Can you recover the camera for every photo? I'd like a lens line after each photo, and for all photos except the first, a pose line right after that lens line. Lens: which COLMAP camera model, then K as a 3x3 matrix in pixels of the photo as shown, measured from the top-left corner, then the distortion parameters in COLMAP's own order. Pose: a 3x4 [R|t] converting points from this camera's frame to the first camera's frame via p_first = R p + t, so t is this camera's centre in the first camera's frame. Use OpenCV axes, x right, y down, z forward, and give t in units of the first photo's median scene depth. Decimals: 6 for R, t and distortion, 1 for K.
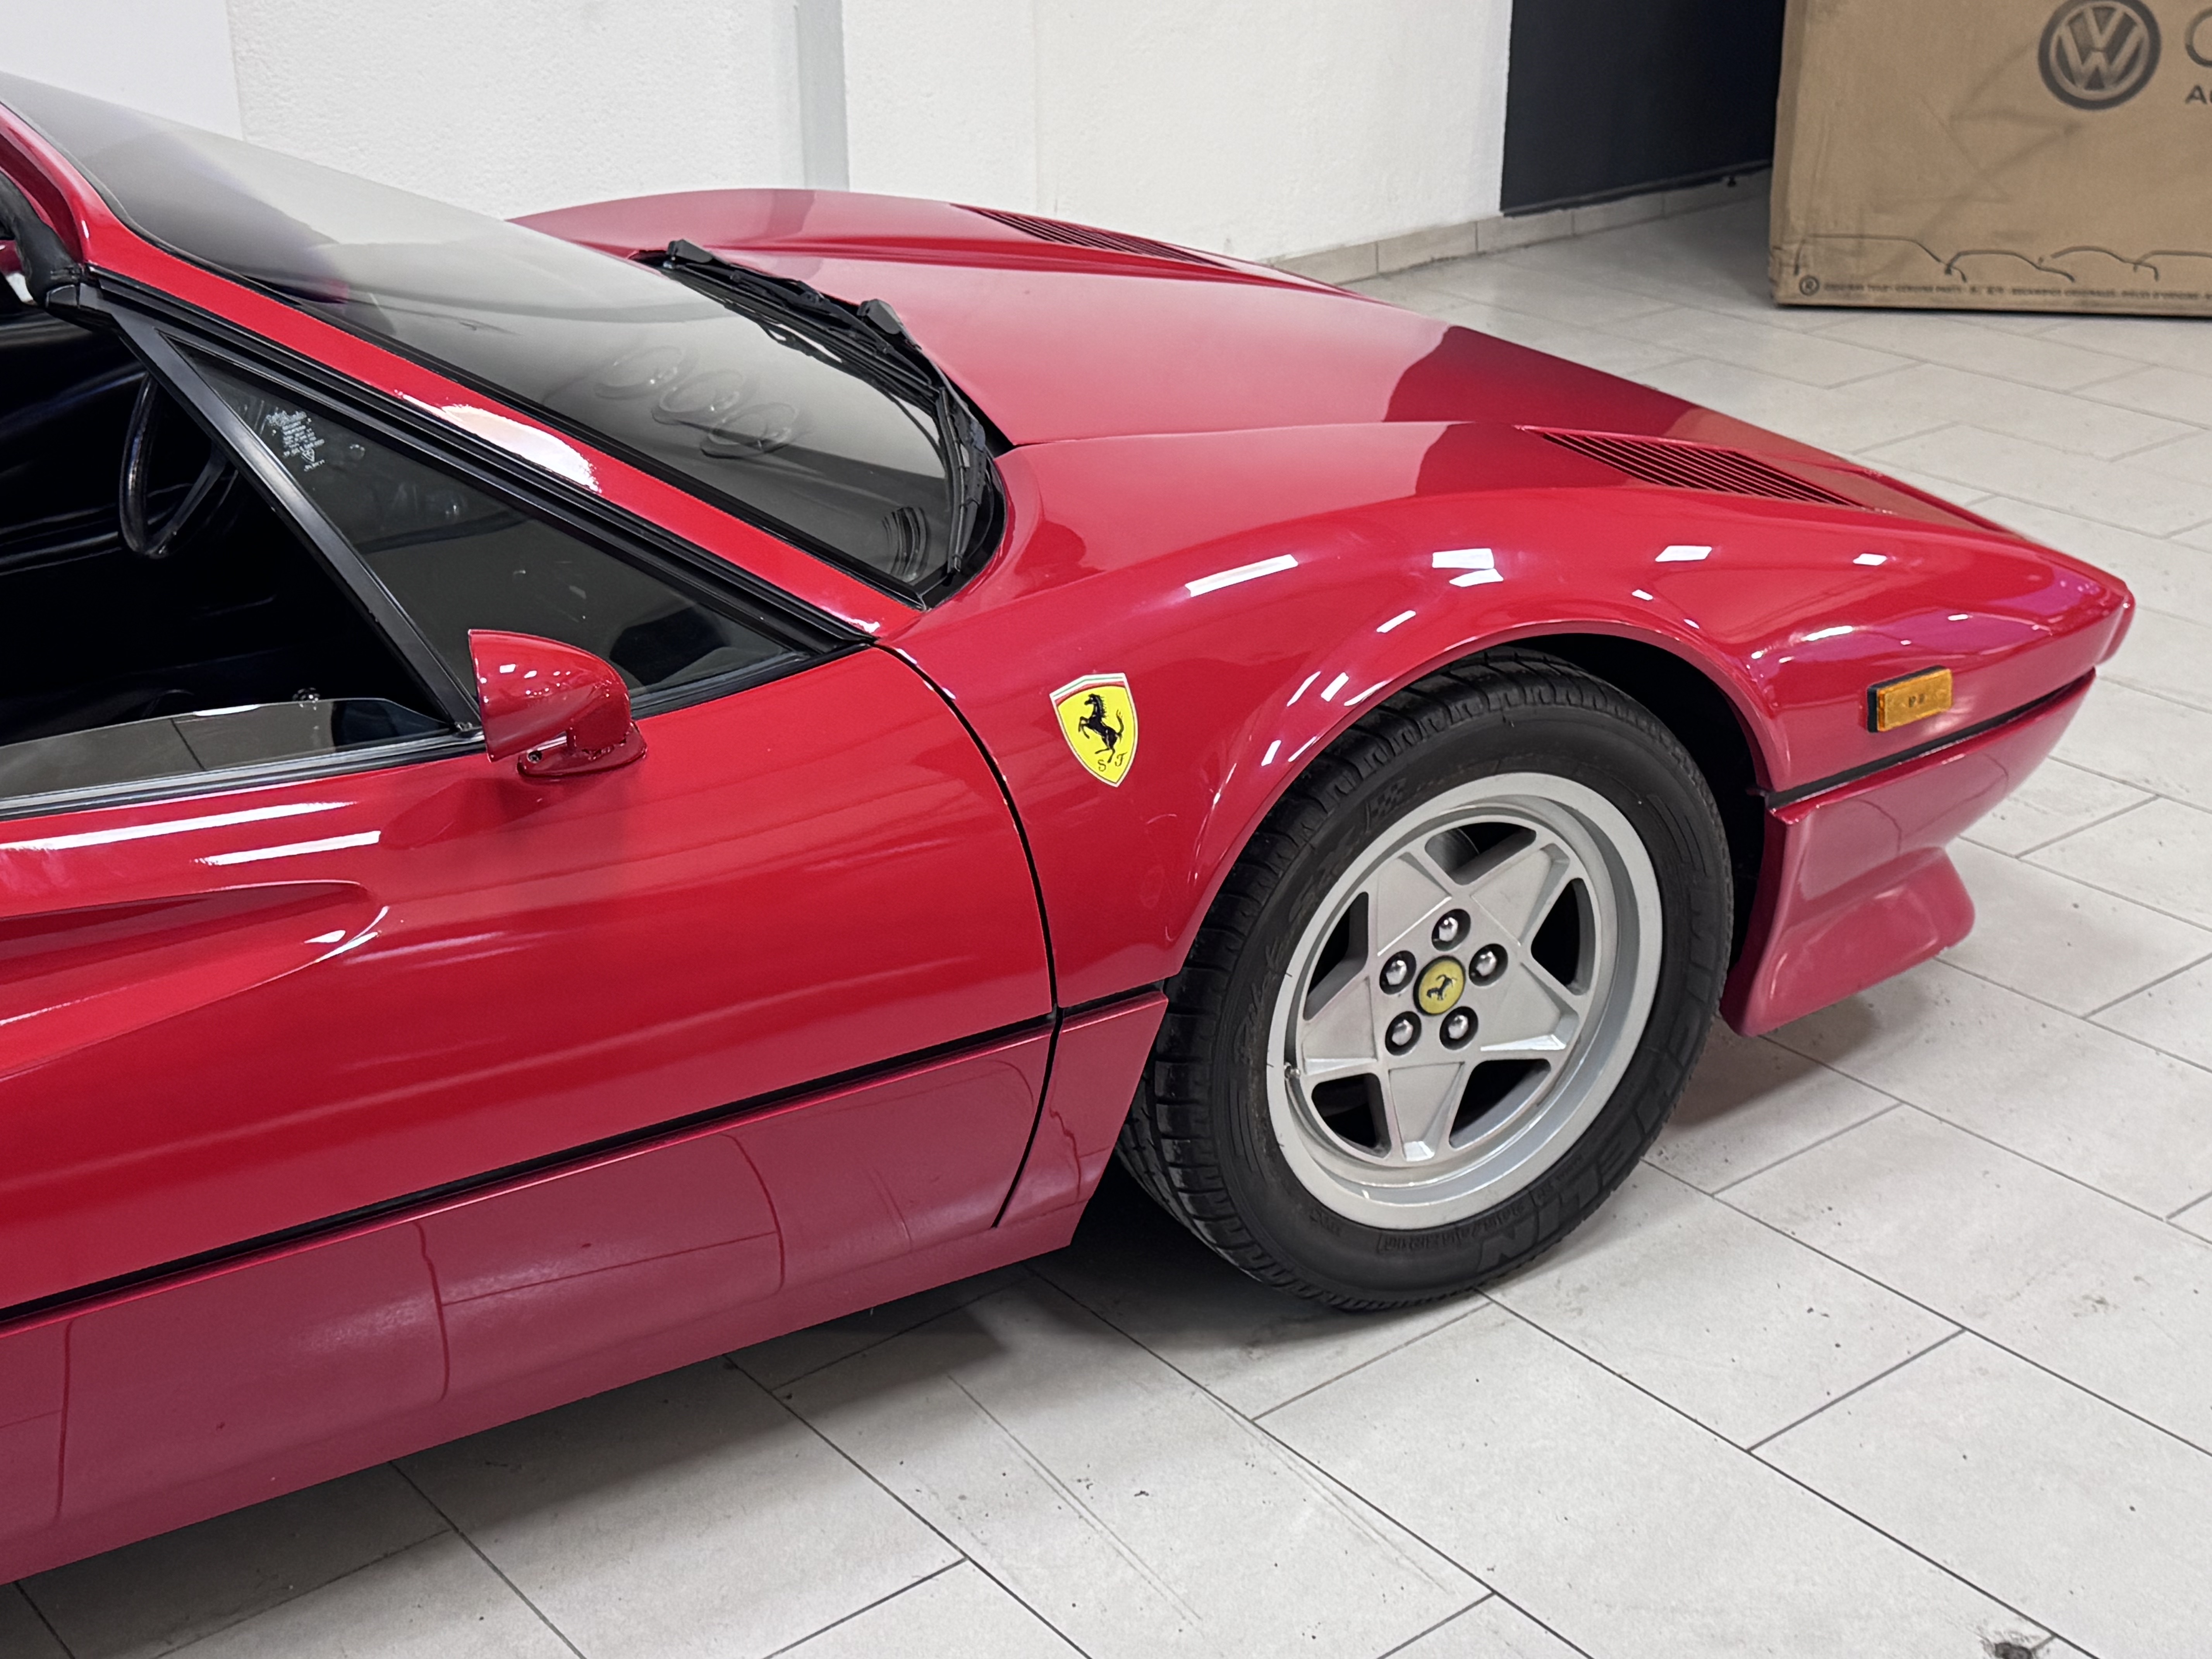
lens RADIAL K [[2968.6, 0, 1106.0], [0, 2968.6, 829.5], [0, 0, 1]] dist [0.174973, -0.336053]
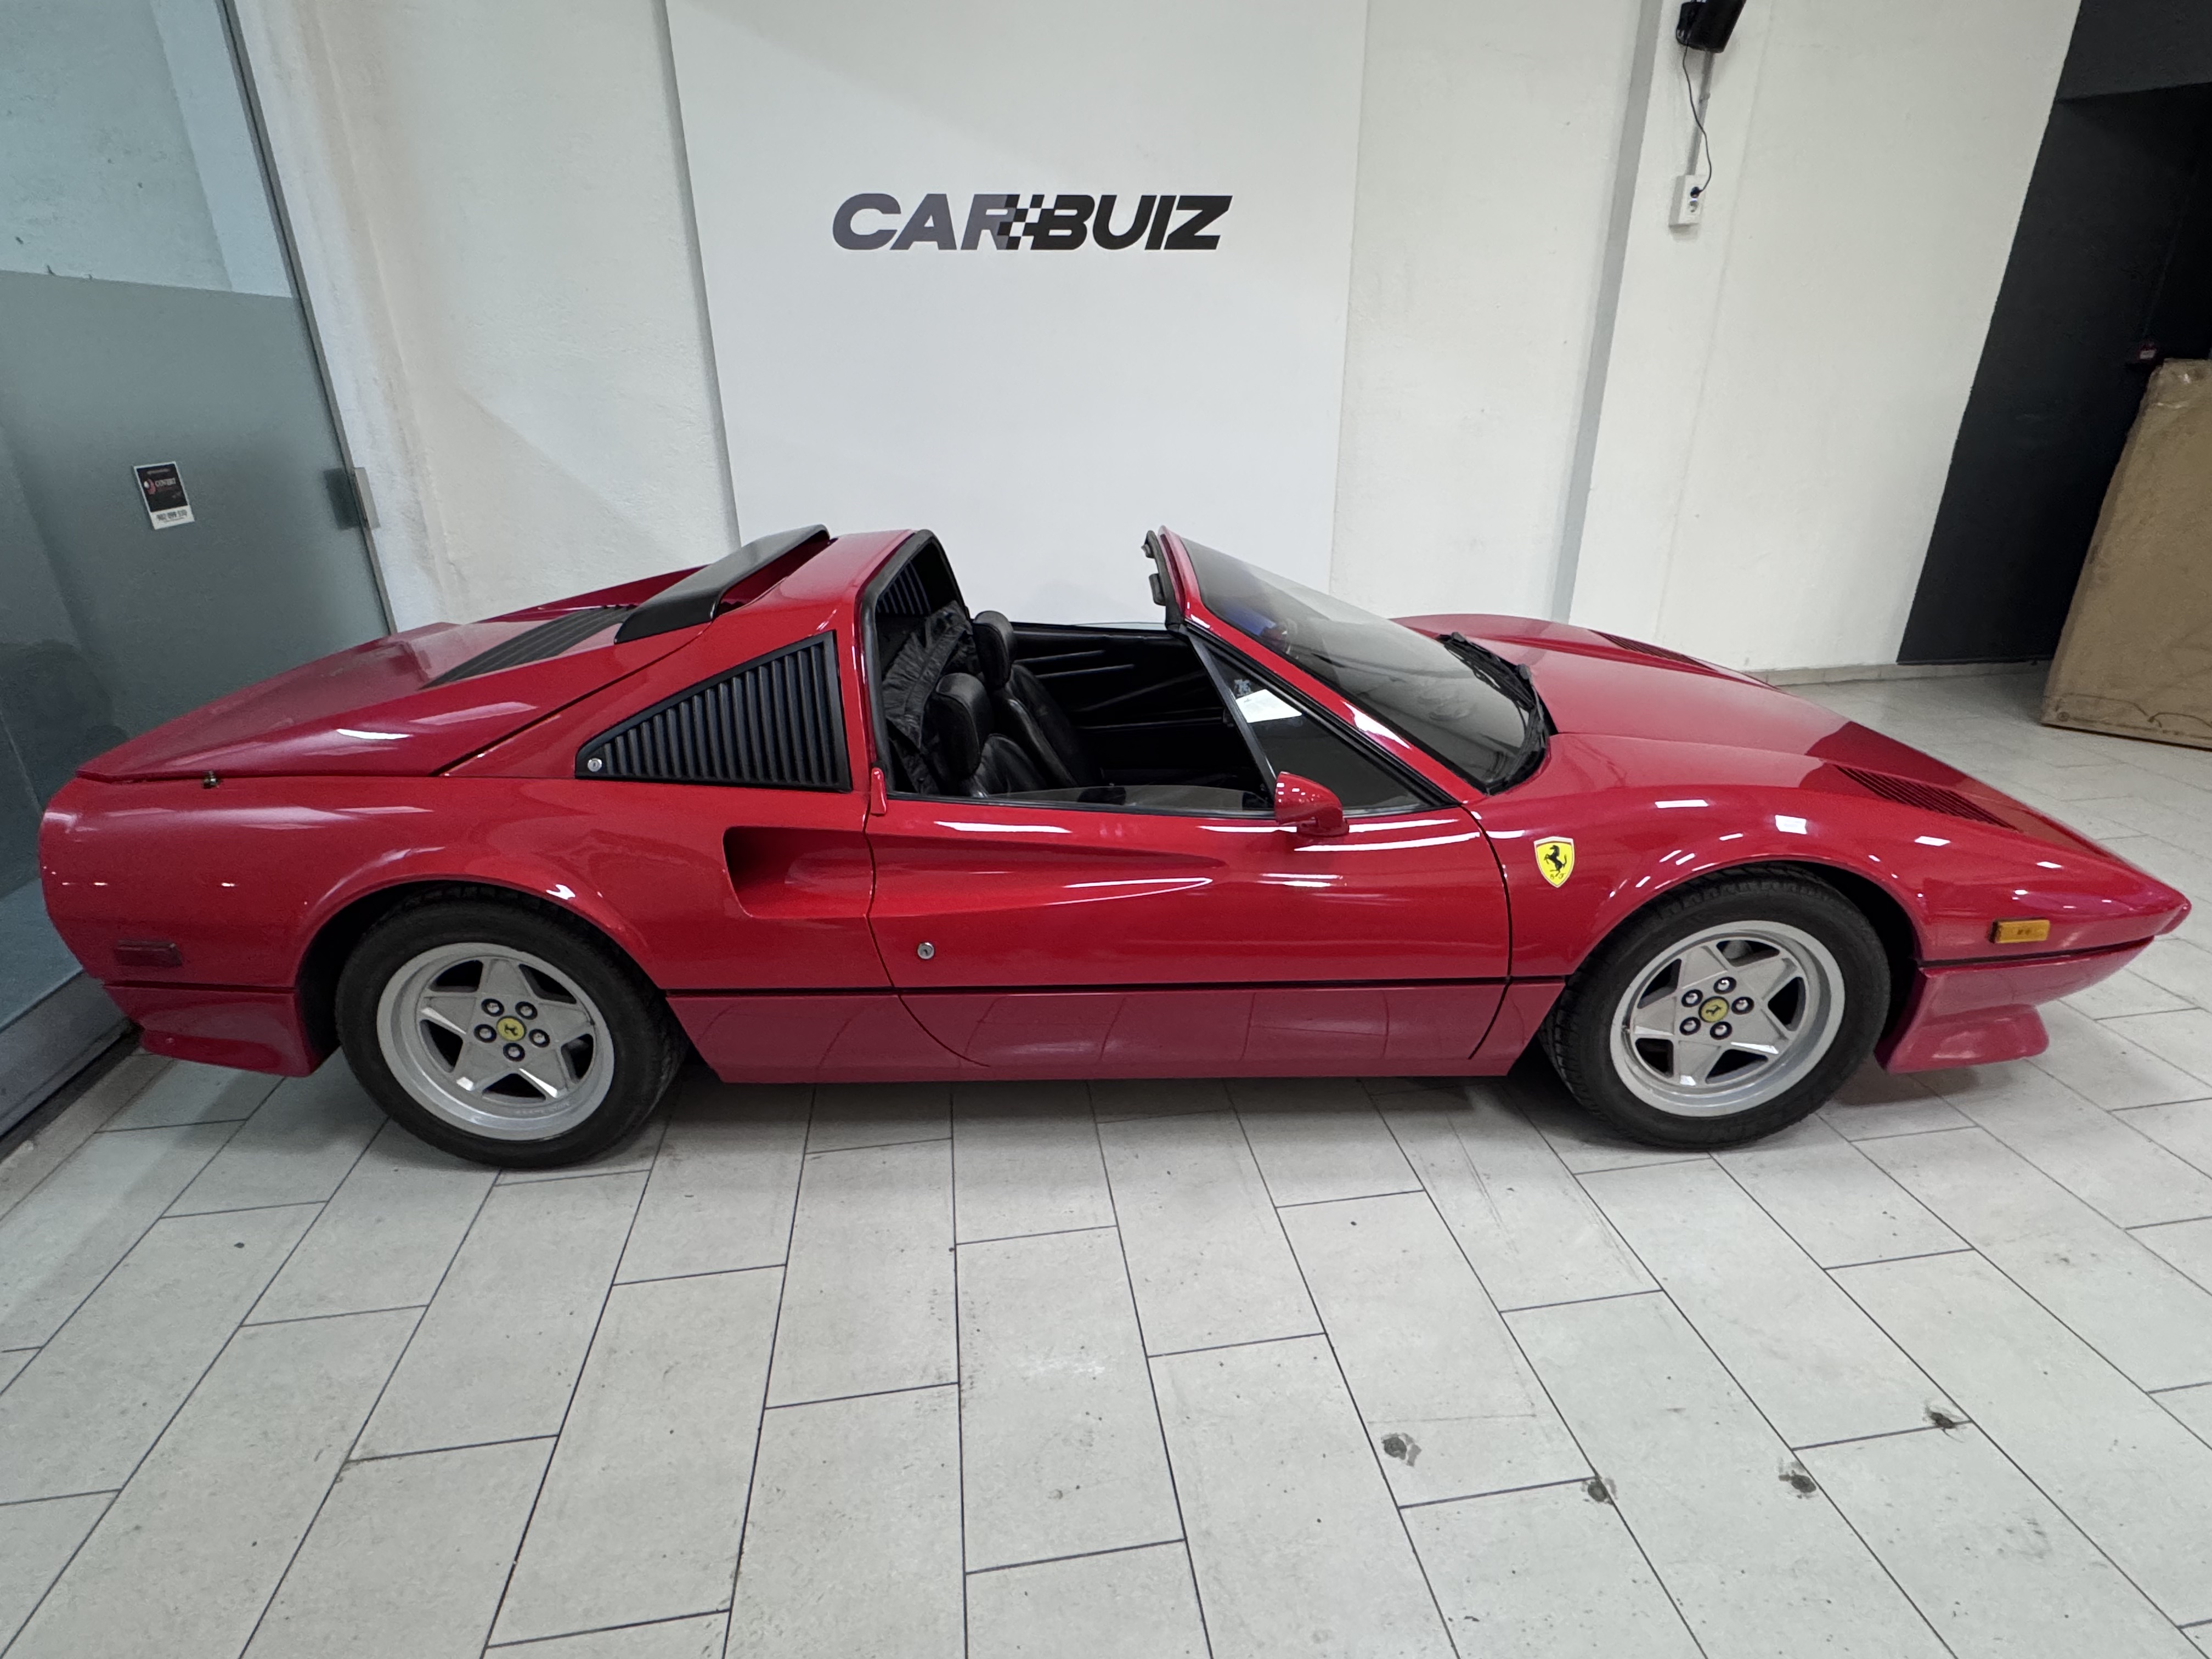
lens RADIAL K [[1095.4, 0, 1106.0], [0, 1095.4, 829.5], [0, 0, 1]] dist [-0.000661, -0.000239]
pose [[0.862457, 0.193453, -0.467701, 0.077753], [-0.195935, 0.979634, 0.043889, -0.023532], [0.466666, 0.053787, 0.882796, 0.087928]]
